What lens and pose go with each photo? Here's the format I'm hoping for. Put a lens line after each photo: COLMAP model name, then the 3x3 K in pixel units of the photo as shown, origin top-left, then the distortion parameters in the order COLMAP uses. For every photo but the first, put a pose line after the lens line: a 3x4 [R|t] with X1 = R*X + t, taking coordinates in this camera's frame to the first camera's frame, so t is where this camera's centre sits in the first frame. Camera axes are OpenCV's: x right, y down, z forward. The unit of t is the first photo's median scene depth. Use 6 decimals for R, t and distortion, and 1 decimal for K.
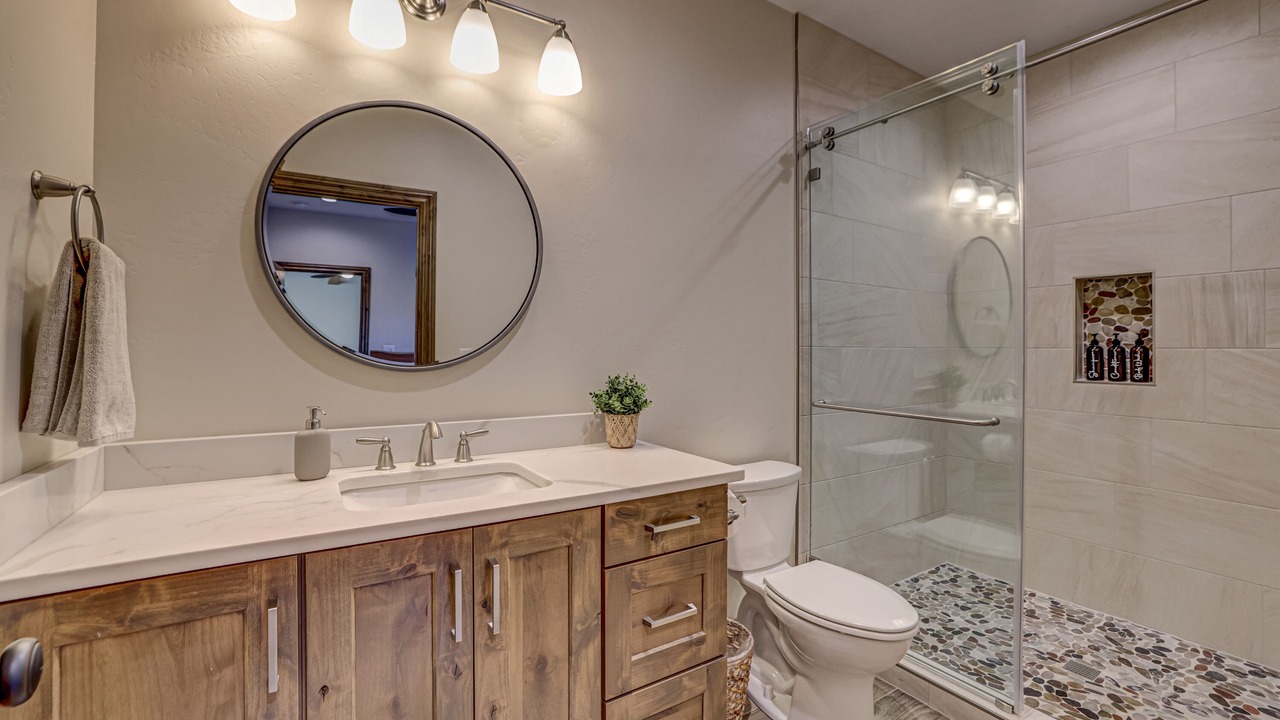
lens RADIAL K [[533.5, 0, 644.9], [0, 533.5, 357.6], [0, 0, 1]] dist [-0.012568, -0.000090]
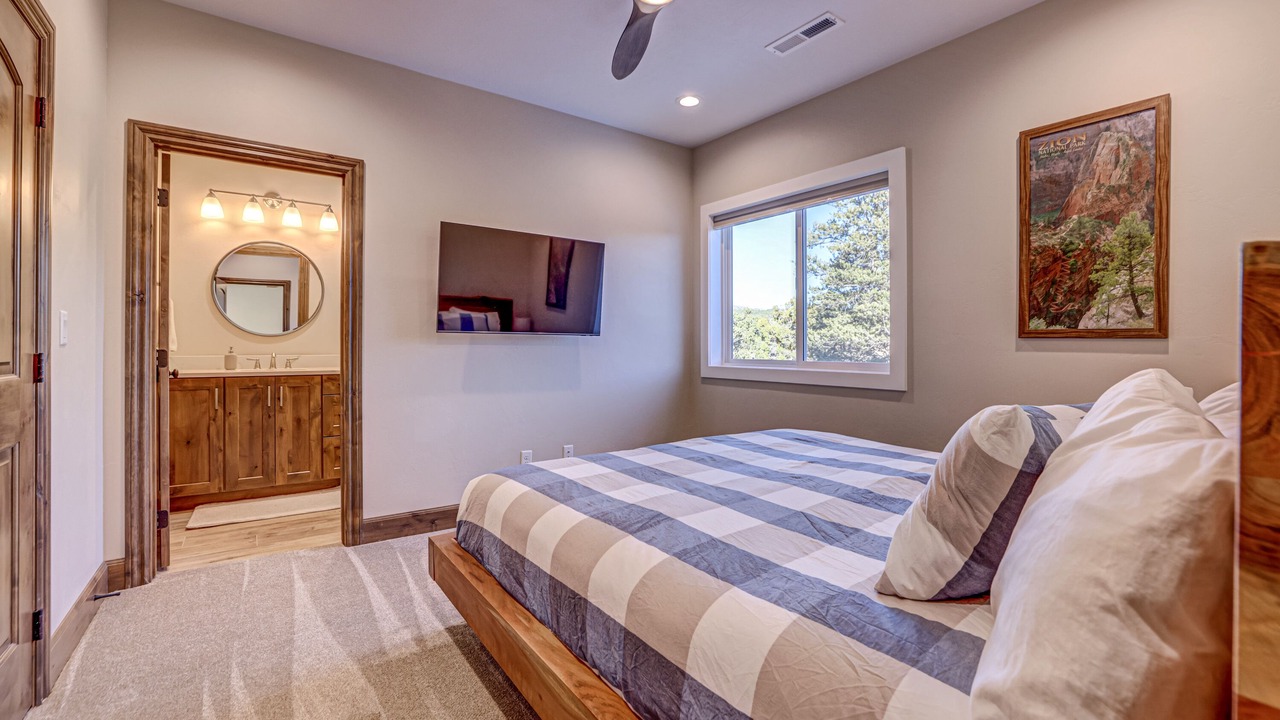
lens RADIAL K [[533.5, 0, 637.2], [0, 533.5, 351.8], [0, 0, 1]] dist [-0.012568, -0.000090]
pose [[0.998580, 0.003253, 0.053172, 1.736105], [-0.003270, 0.999995, 0.000241, 0.131902], [-0.053171, -0.000414, 0.998585, -2.432438]]
